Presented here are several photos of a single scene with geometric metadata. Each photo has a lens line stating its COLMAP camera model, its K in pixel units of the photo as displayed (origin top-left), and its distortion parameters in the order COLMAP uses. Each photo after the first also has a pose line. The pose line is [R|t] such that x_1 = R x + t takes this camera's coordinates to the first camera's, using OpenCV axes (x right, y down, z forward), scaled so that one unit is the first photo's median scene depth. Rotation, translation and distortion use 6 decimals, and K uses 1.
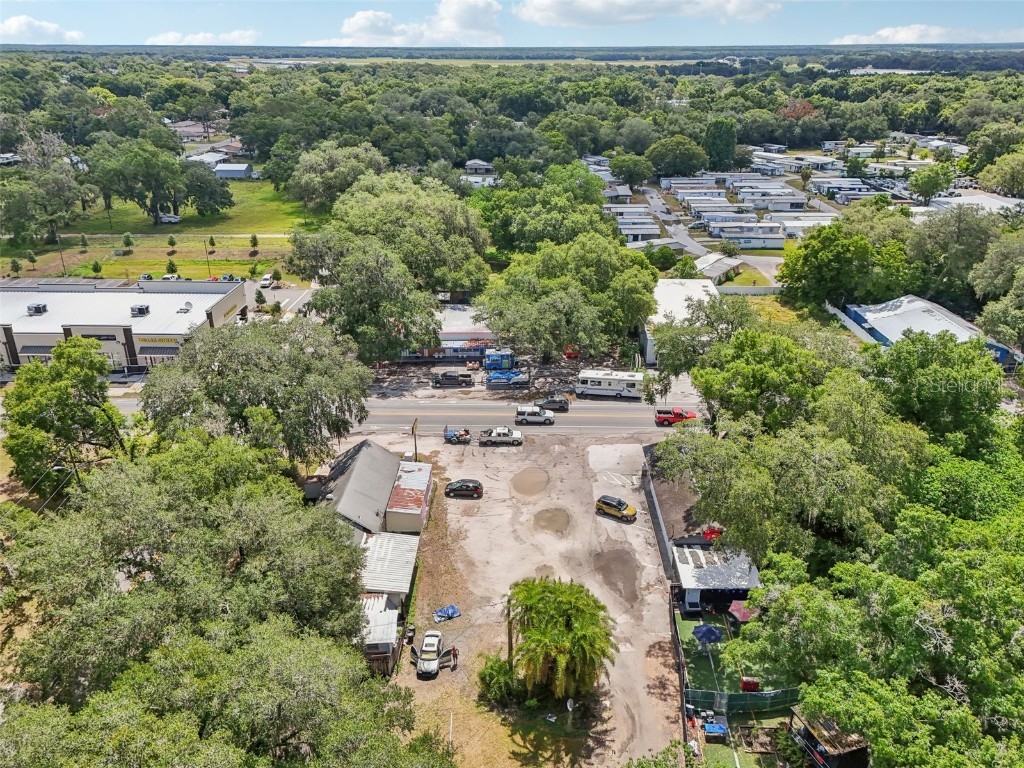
lens RADIAL K [[781.3, 0, 516.3], [0, 781.3, 368.2], [0, 0, 1]] dist [0.064896, -0.085076]
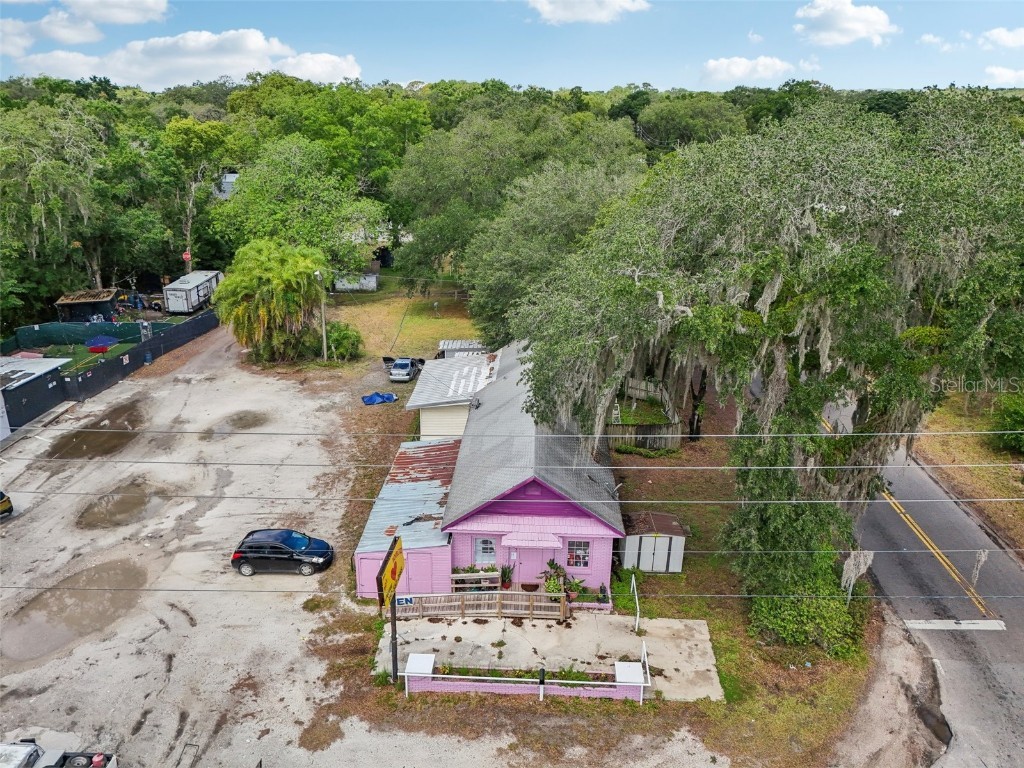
lens RADIAL K [[764.2, 0, 501.8], [0, 764.2, 382.2], [0, 0, 1]] dist [0.069227, -0.068214]
pose [[-0.998955, -0.015418, 0.043036, -0.178737], [0.017585, 0.739366, 0.673074, -0.155316], [-0.042197, 0.673127, -0.738322, 1.142945]]
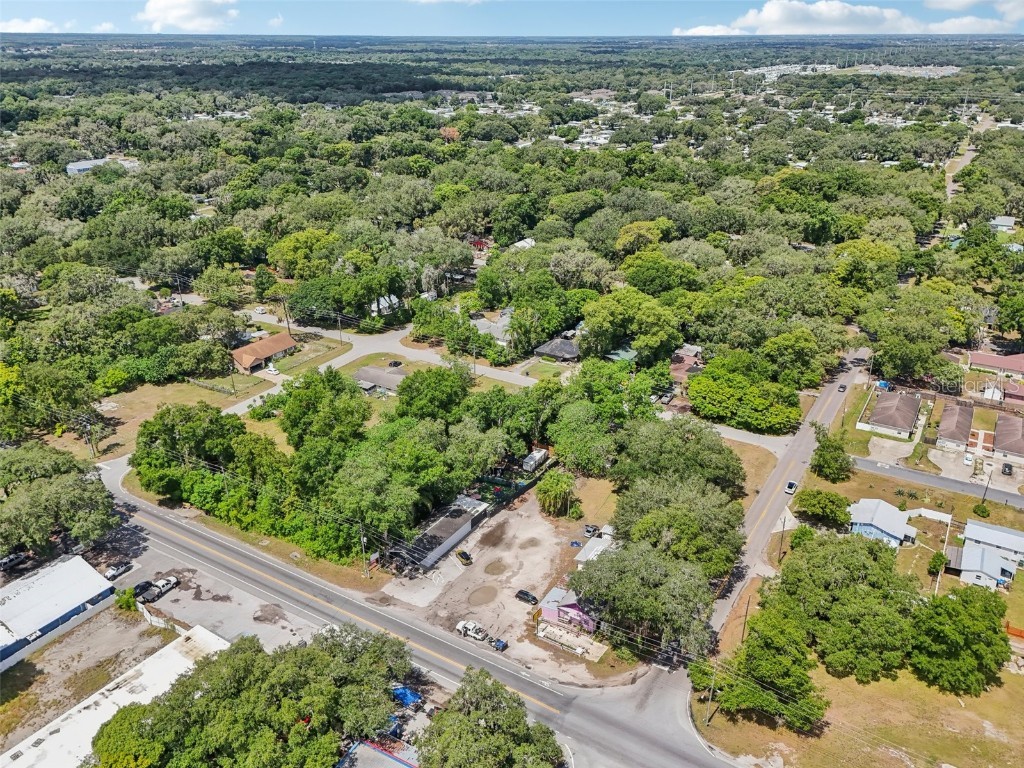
lens RADIAL K [[764.2, 0, 501.8], [0, 764.2, 382.2], [0, 0, 1]] dist [0.069227, -0.068214]
pose [[-0.854801, -0.206842, 0.475954, -0.648084], [0.200521, 0.714263, 0.670537, -1.171500], [-0.478651, 0.668615, -0.569076, 1.531178]]
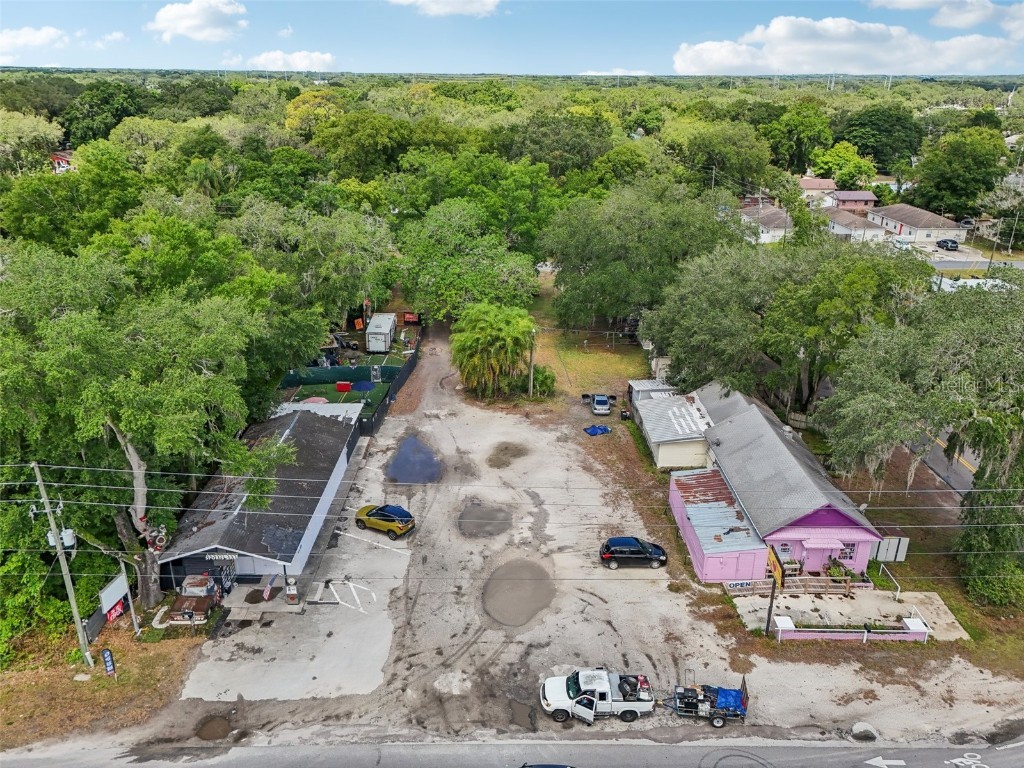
lens RADIAL K [[764.2, 0, 501.8], [0, 764.2, 382.2], [0, 0, 1]] dist [0.069227, -0.068214]
pose [[-0.999950, -0.002148, -0.009727, 0.033659], [-0.008264, 0.724126, 0.689619, -0.306313], [0.005562, 0.689665, -0.724107, 1.237271]]
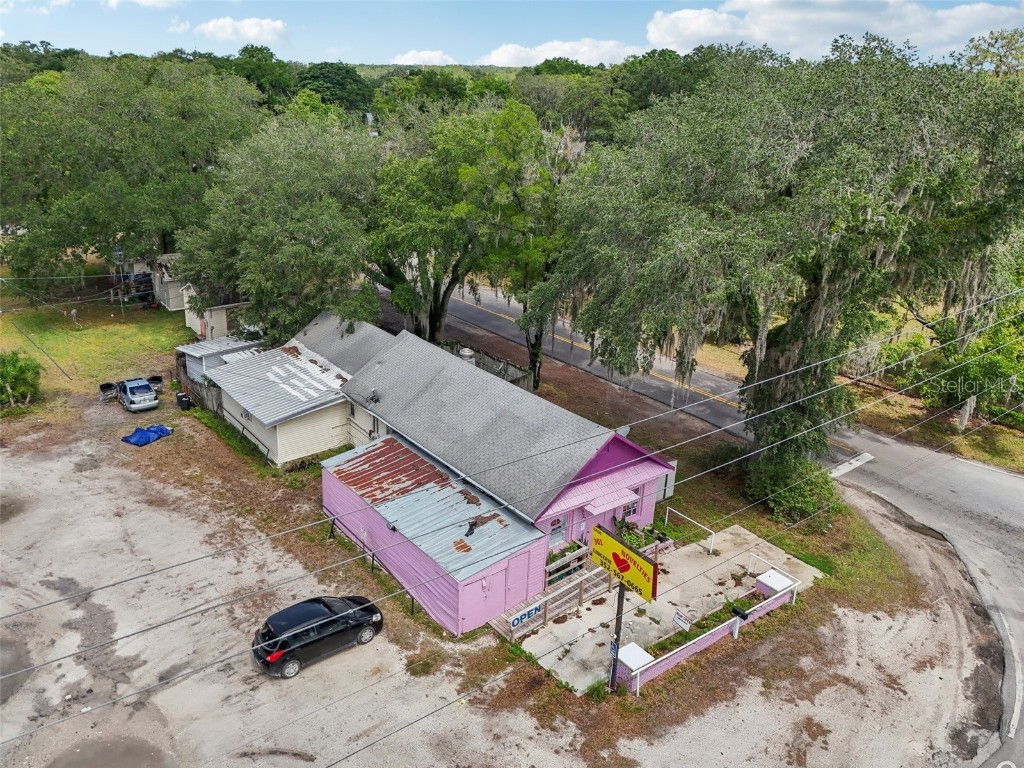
lens RADIAL K [[816.6, 0, 470.0], [0, 816.6, 355.1], [0, 0, 1]] dist [0.075951, -0.083031]
pose [[-0.804867, 0.179667, -0.565605, 0.041204], [-0.239415, 0.773769, 0.586483, -0.112584], [0.543019, 0.607455, -0.579766, 1.073077]]
